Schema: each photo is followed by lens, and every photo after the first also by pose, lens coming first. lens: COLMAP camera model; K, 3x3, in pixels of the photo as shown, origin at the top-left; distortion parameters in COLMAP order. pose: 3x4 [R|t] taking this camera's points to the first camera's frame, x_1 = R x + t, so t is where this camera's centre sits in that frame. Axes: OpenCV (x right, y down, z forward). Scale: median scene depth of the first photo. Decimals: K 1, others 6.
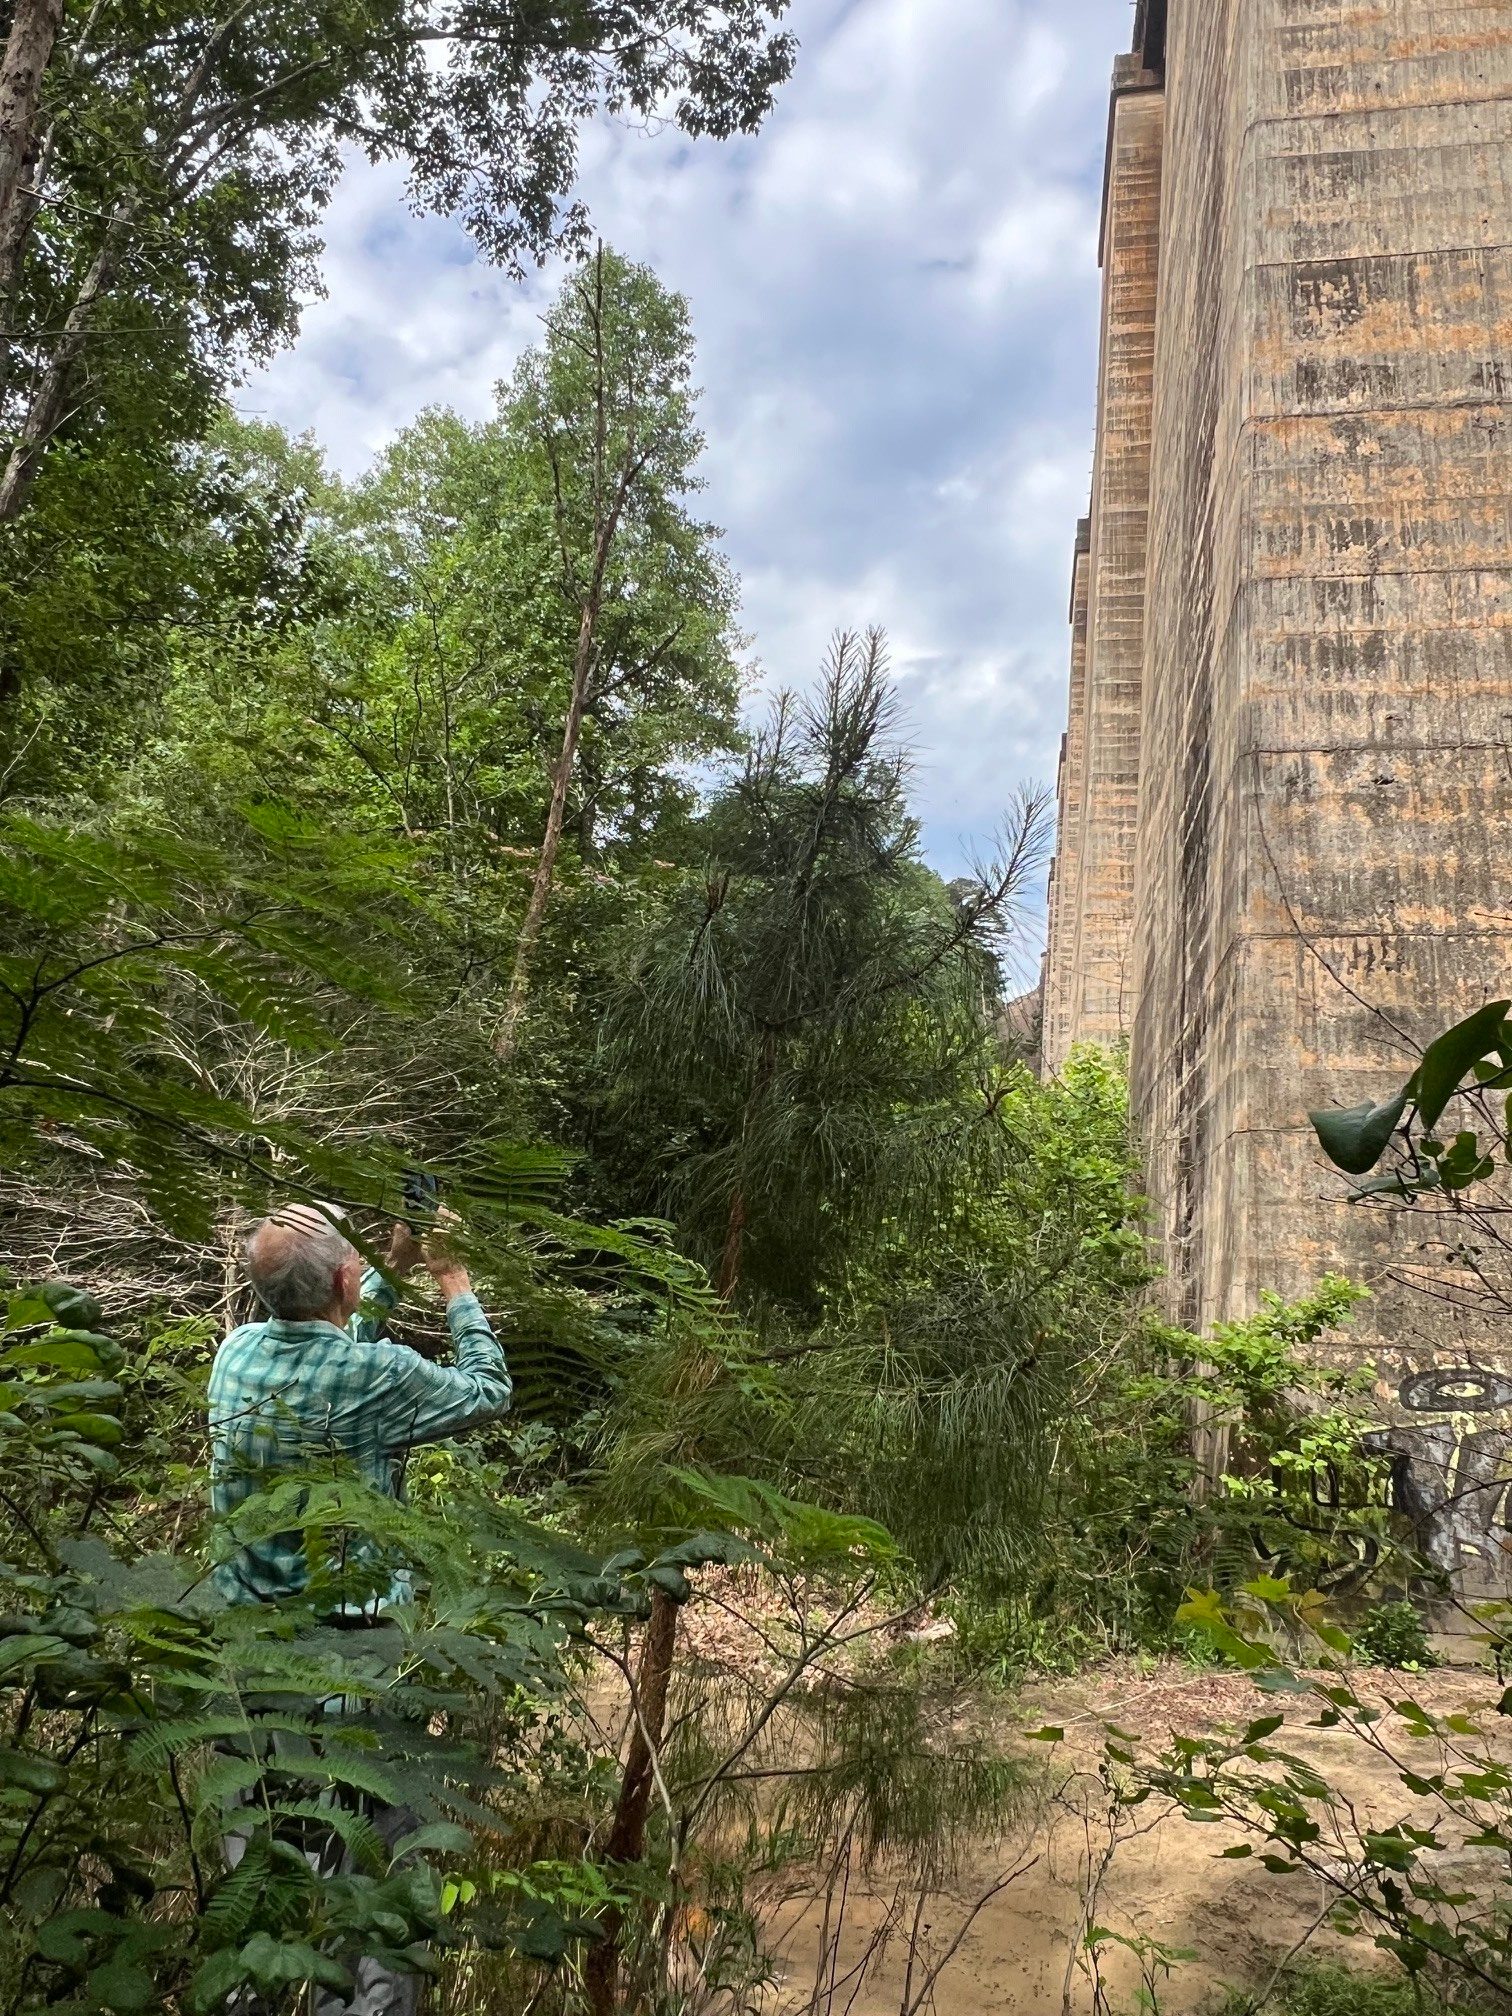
lens RADIAL K [[1422.5, 0, 756.0], [0, 1422.5, 1008.0], [0, 0, 1]] dist [0.000597, 0.001524]
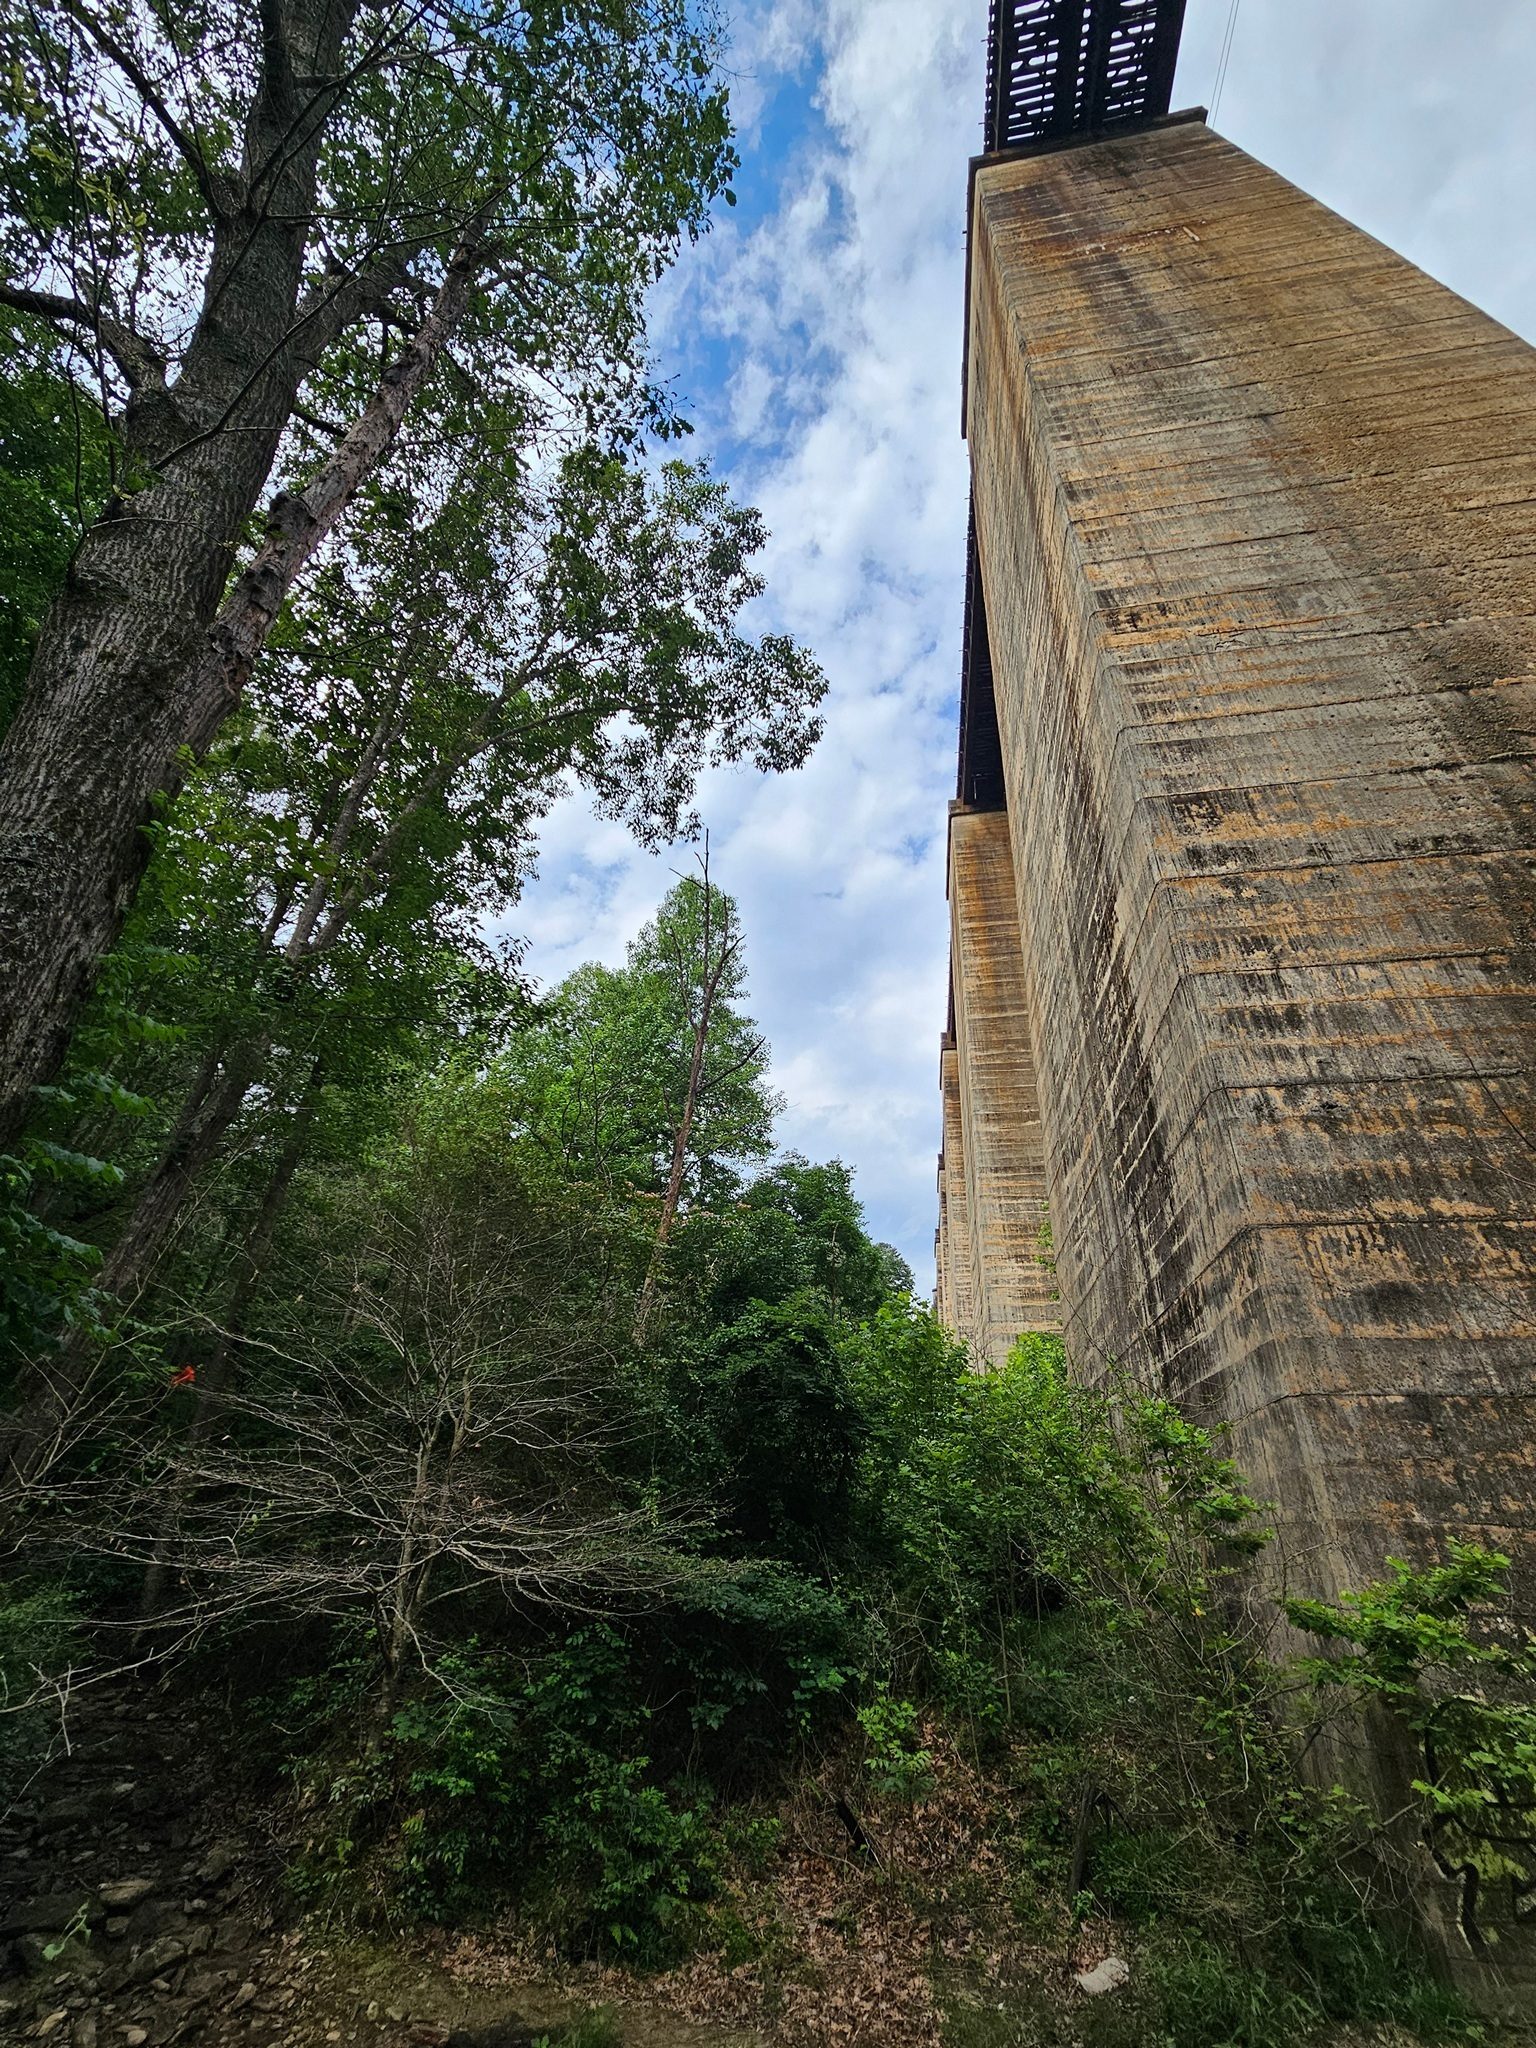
lens RADIAL K [[855.5, 0, 768.0], [0, 855.5, 1024.0], [0, 0, 1]] dist [-0.003082, -0.000460]
pose [[0.999933, -0.011083, 0.003305, -0.073245], [0.011553, 0.943688, -0.330634, 0.021908], [0.000545, 0.330650, 0.943753, 0.204067]]
